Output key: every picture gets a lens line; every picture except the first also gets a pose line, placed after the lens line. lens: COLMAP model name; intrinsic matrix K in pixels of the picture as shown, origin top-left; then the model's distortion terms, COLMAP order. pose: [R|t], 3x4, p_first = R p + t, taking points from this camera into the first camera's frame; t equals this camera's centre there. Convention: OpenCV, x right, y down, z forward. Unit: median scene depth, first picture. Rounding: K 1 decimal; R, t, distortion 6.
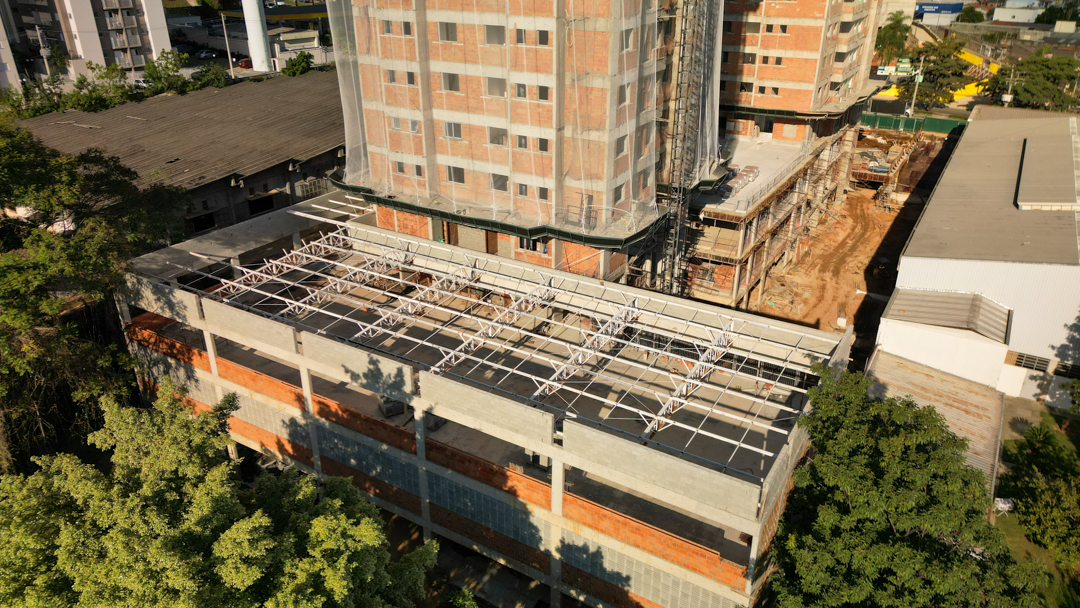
lens RADIAL K [[767.5, 0, 540.0], [0, 767.5, 304.0], [0, 0, 1]] dist [0.076586, 0.000304]
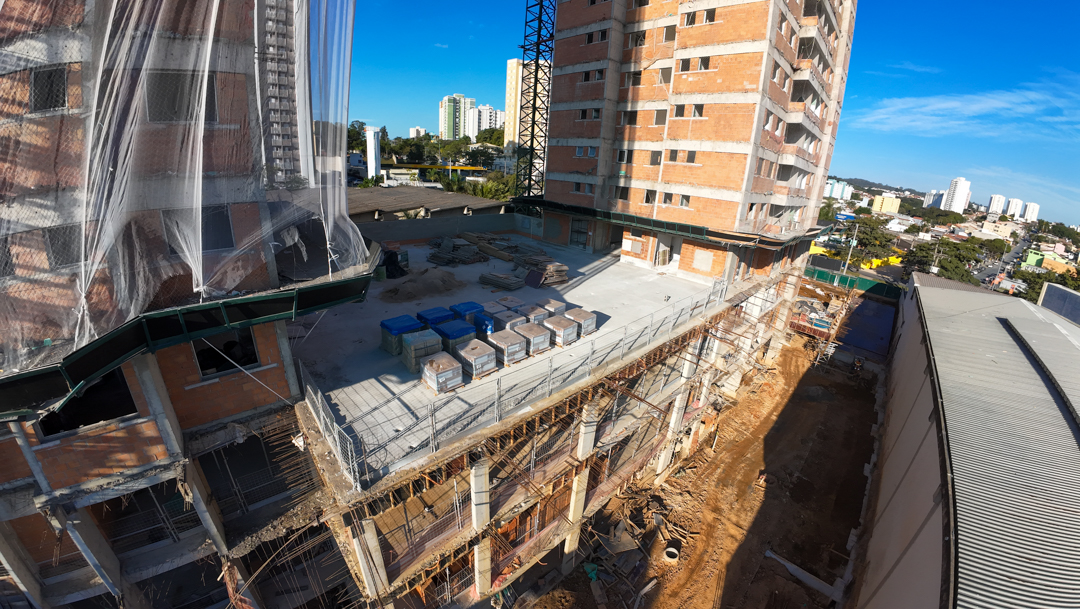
lens RADIAL K [[381.4, 0, 540.0], [0, 381.4, 304.5], [0, 0, 1]] dist [-0.099975, 0.000262]
pose [[0.965621, 0.143139, -0.216997, 0.253375], [-0.162428, 0.983961, -0.073738, -0.134203], [0.202962, 0.106449, 0.973383, 0.640987]]
